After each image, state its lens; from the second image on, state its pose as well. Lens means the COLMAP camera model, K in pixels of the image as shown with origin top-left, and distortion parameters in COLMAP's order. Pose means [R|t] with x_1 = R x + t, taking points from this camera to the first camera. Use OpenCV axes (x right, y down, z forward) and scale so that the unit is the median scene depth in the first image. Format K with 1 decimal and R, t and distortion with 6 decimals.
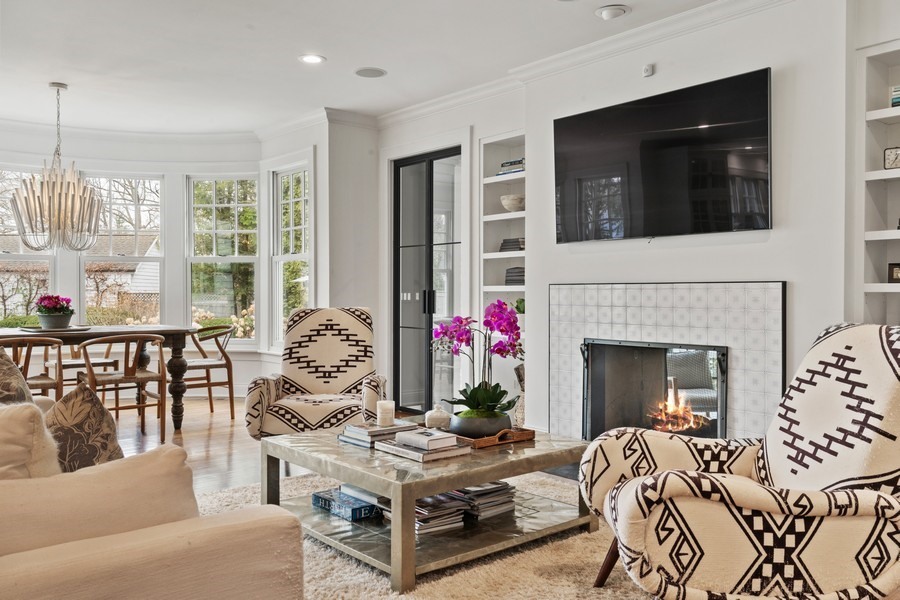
lens RADIAL K [[755.9, 0, 425.8], [0, 755.9, 282.1], [0, 0, 1]] dist [0.052687, -0.042388]
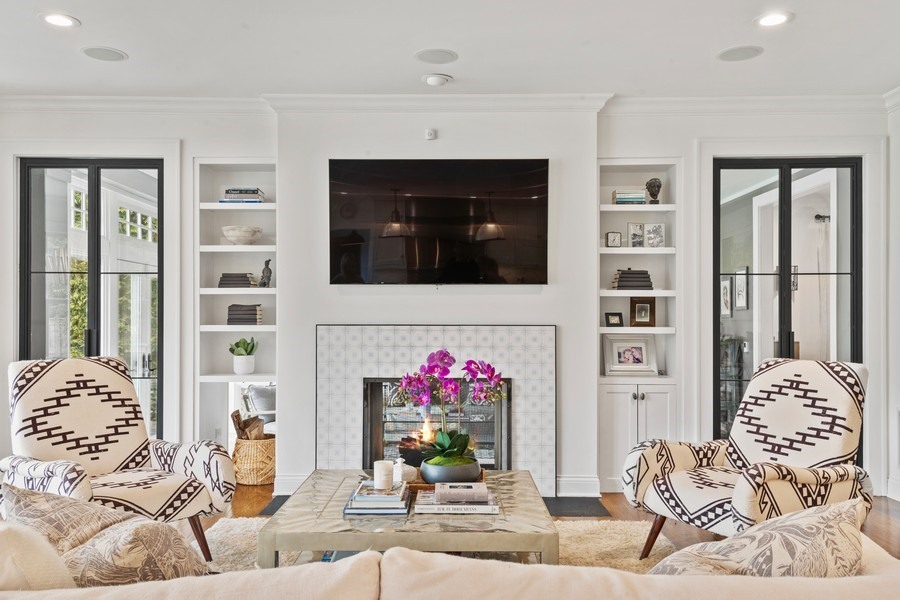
lens RADIAL K [[755.9, 0, 471.1], [0, 755.9, 300.0], [0, 0, 1]] dist [0.052687, -0.042388]
pose [[0.632372, 0.020231, 0.774401, -0.478772], [-0.012787, 0.999795, -0.015677, -0.017153], [-0.774560, 0.000012, 0.632501, 0.231139]]
